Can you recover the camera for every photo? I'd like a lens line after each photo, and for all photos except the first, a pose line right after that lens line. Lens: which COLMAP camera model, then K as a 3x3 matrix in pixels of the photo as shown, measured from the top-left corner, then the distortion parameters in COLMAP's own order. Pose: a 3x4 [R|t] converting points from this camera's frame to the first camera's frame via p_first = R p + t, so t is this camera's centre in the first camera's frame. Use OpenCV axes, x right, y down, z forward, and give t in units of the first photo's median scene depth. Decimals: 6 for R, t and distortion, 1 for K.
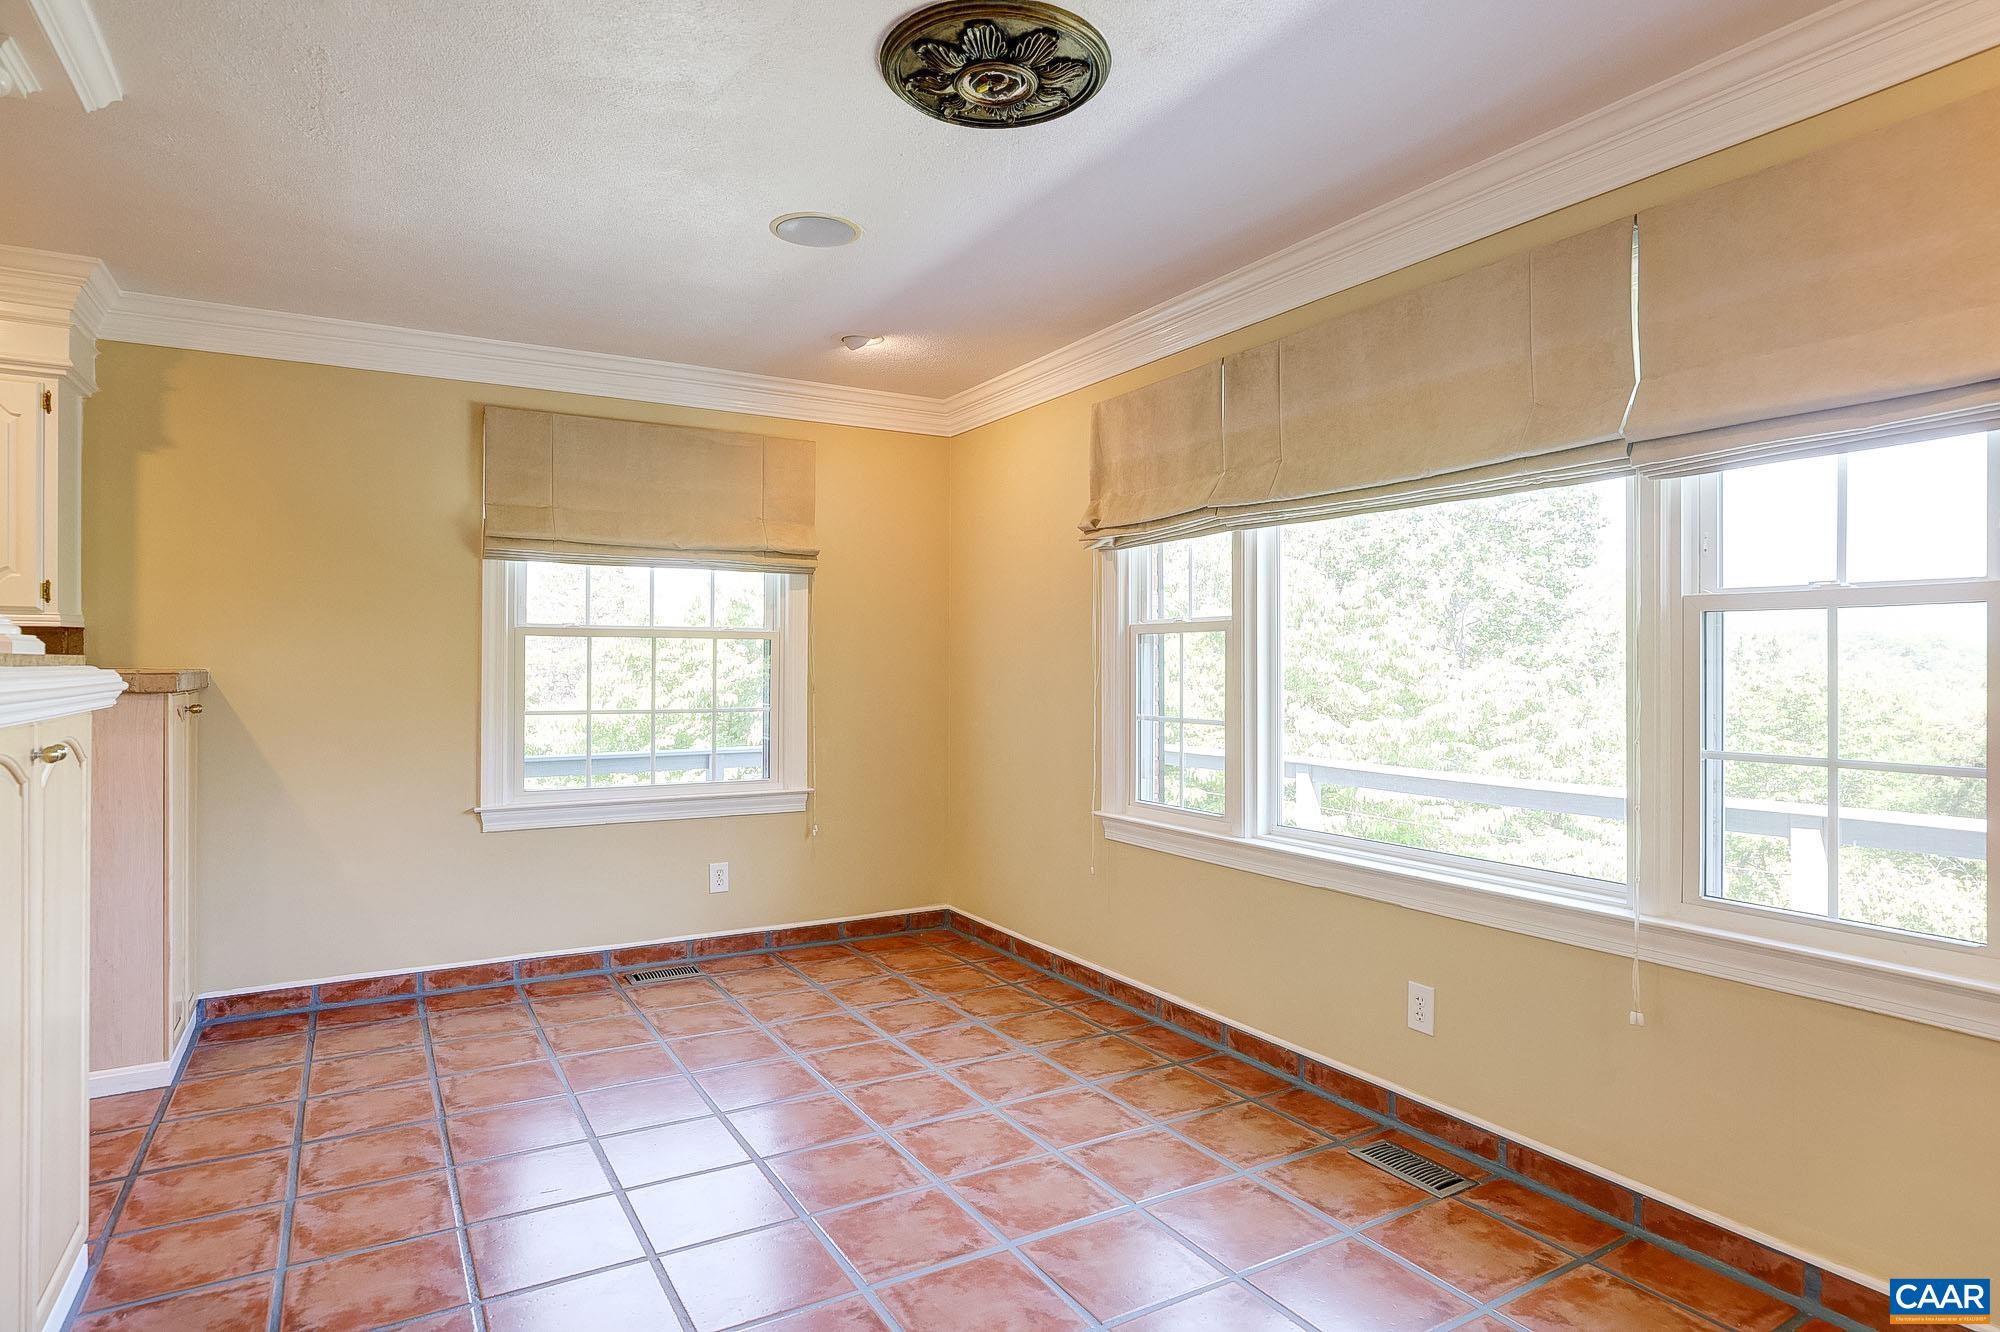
lens RADIAL K [[1127.0, 0, 984.3], [0, 1127.0, 658.1], [0, 0, 1]] dist [-0.009727, 0.005092]
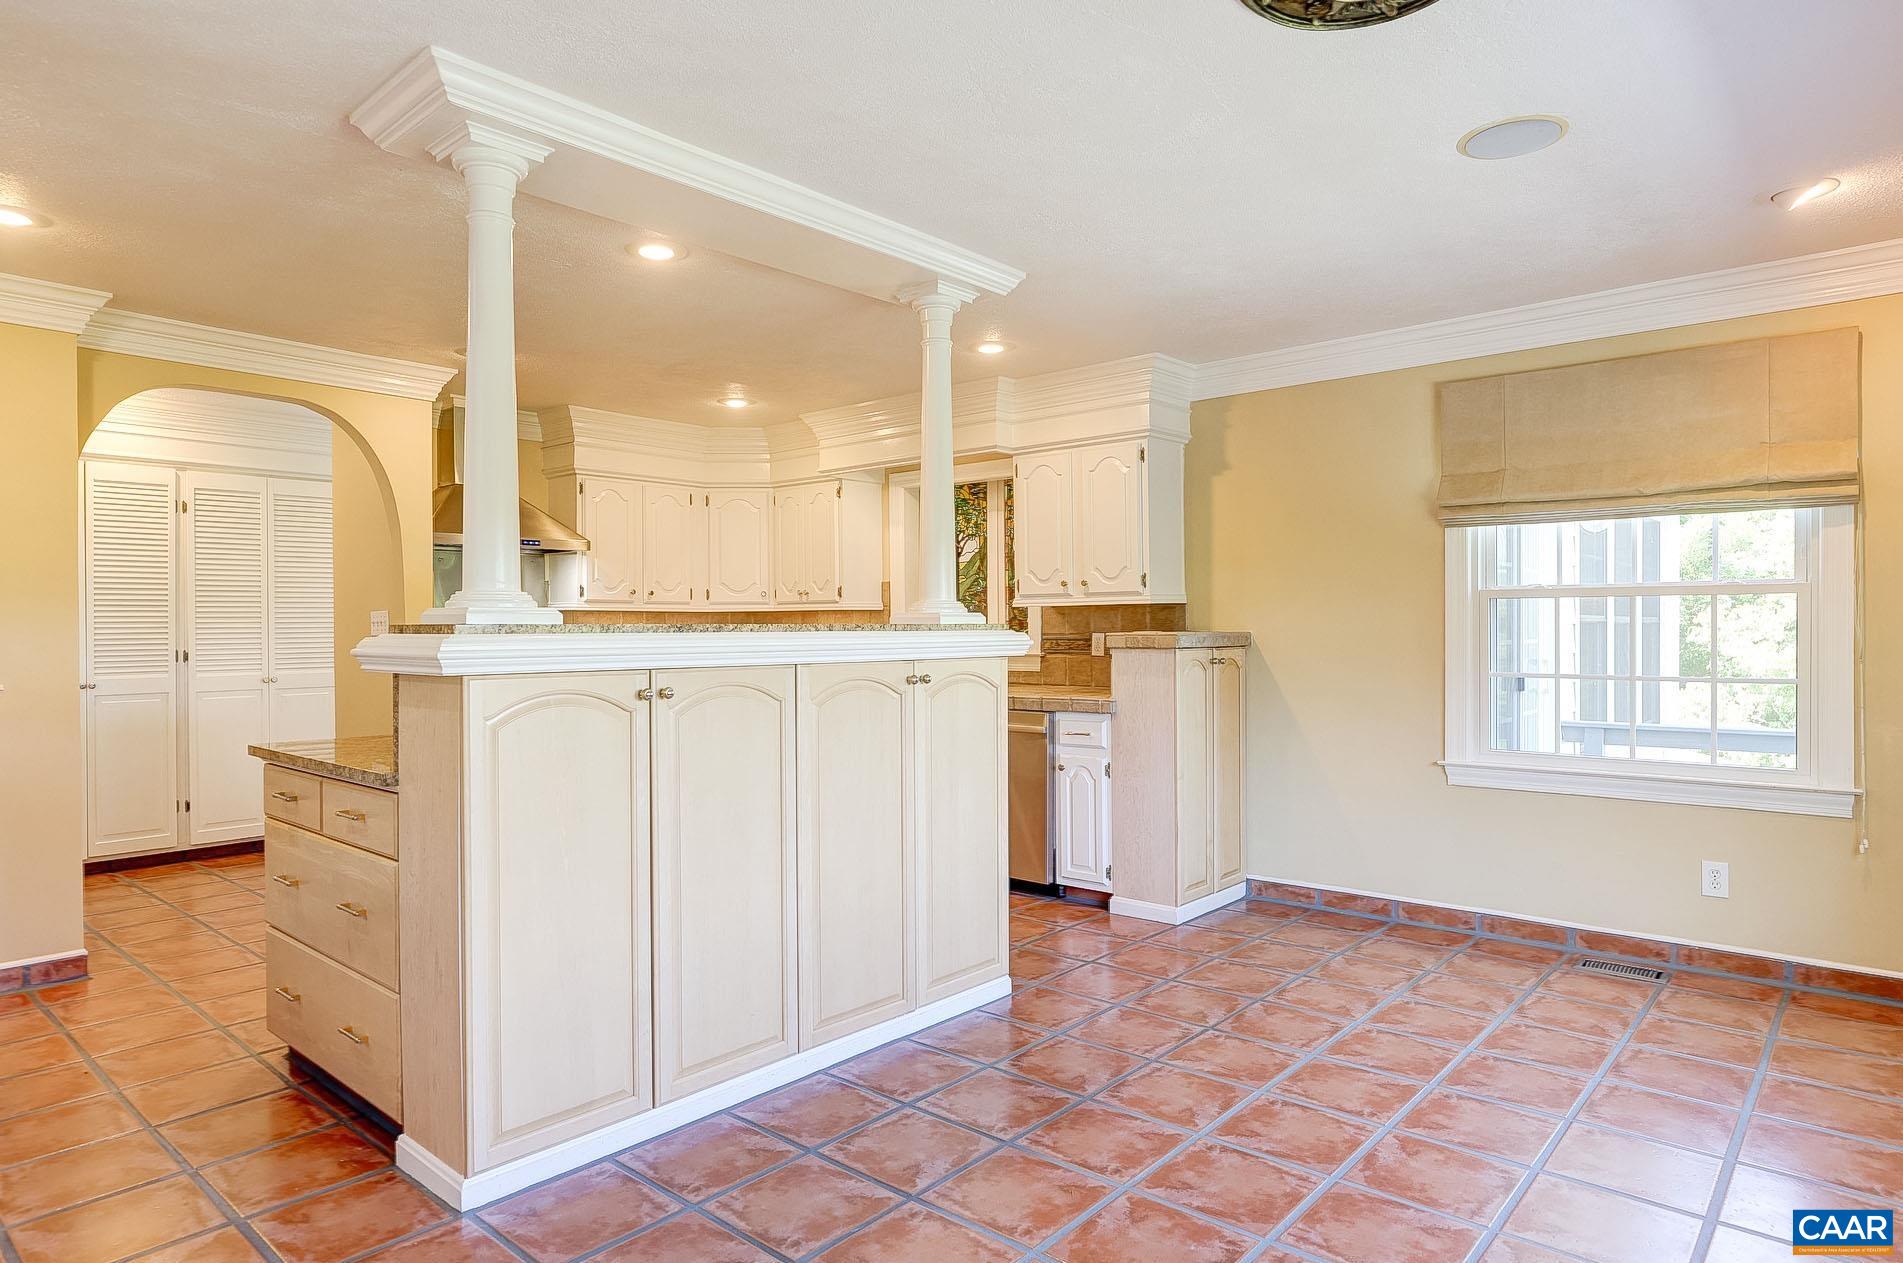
lens RADIAL K [[1072.3, 0, 916.4], [0, 1072.3, 645.4], [0, 0, 1]] dist [-0.009727, 0.005092]
pose [[0.324524, 0.011145, -0.945812, 0.362799], [0.011387, 0.999812, 0.015689, 0.001303], [0.945809, -0.015861, 0.324336, 0.204403]]
